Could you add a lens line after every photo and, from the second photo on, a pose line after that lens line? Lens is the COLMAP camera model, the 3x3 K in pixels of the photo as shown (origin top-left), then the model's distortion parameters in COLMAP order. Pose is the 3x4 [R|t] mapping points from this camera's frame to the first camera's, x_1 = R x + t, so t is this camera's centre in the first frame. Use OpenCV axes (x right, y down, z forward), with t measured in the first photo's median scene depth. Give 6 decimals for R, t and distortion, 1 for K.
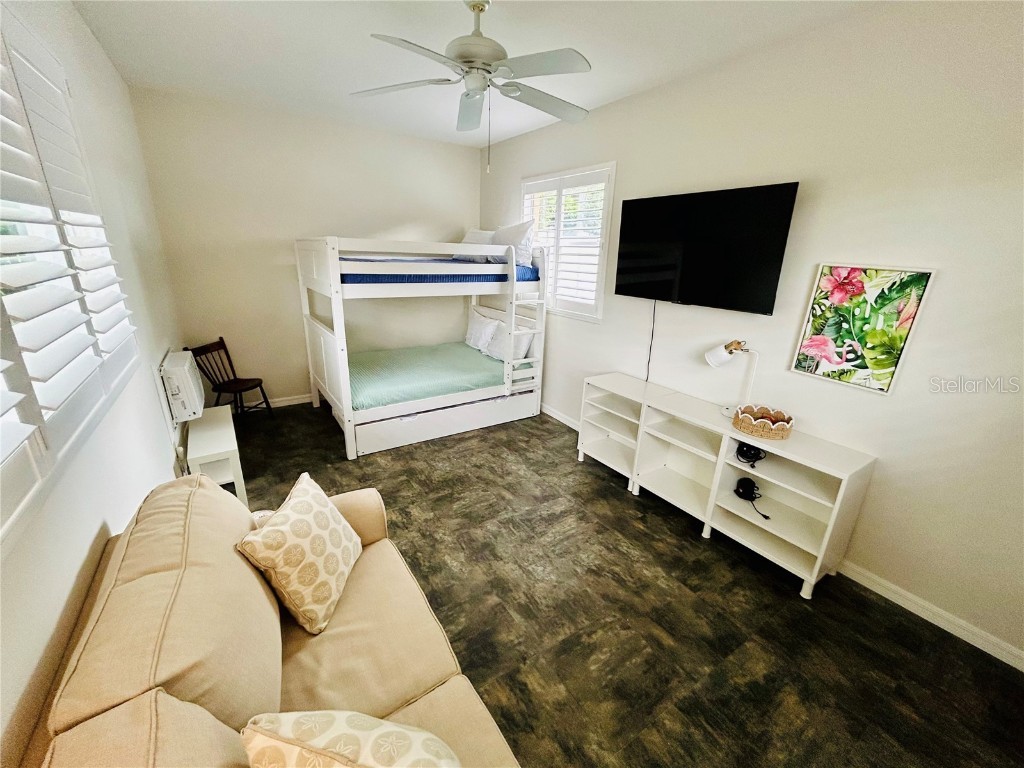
lens RADIAL K [[412.9, 0, 509.6], [0, 412.9, 379.3], [0, 0, 1]] dist [0.001199, 0.000188]
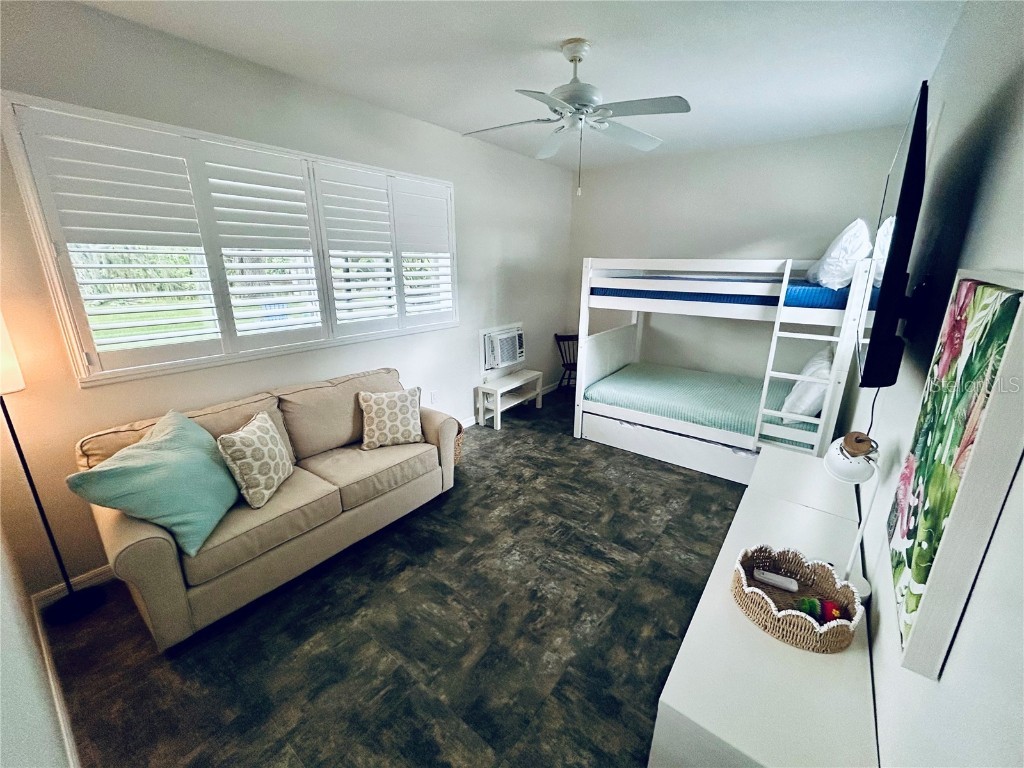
lens RADIAL K [[412.9, 0, 509.6], [0, 412.9, 379.3], [0, 0, 1]] dist [0.001199, 0.000188]
pose [[0.328330, 0.228054, -0.916619, 0.733480], [-0.277856, 0.950799, 0.137031, -0.095581], [0.902771, 0.209697, 0.375542, 0.376986]]
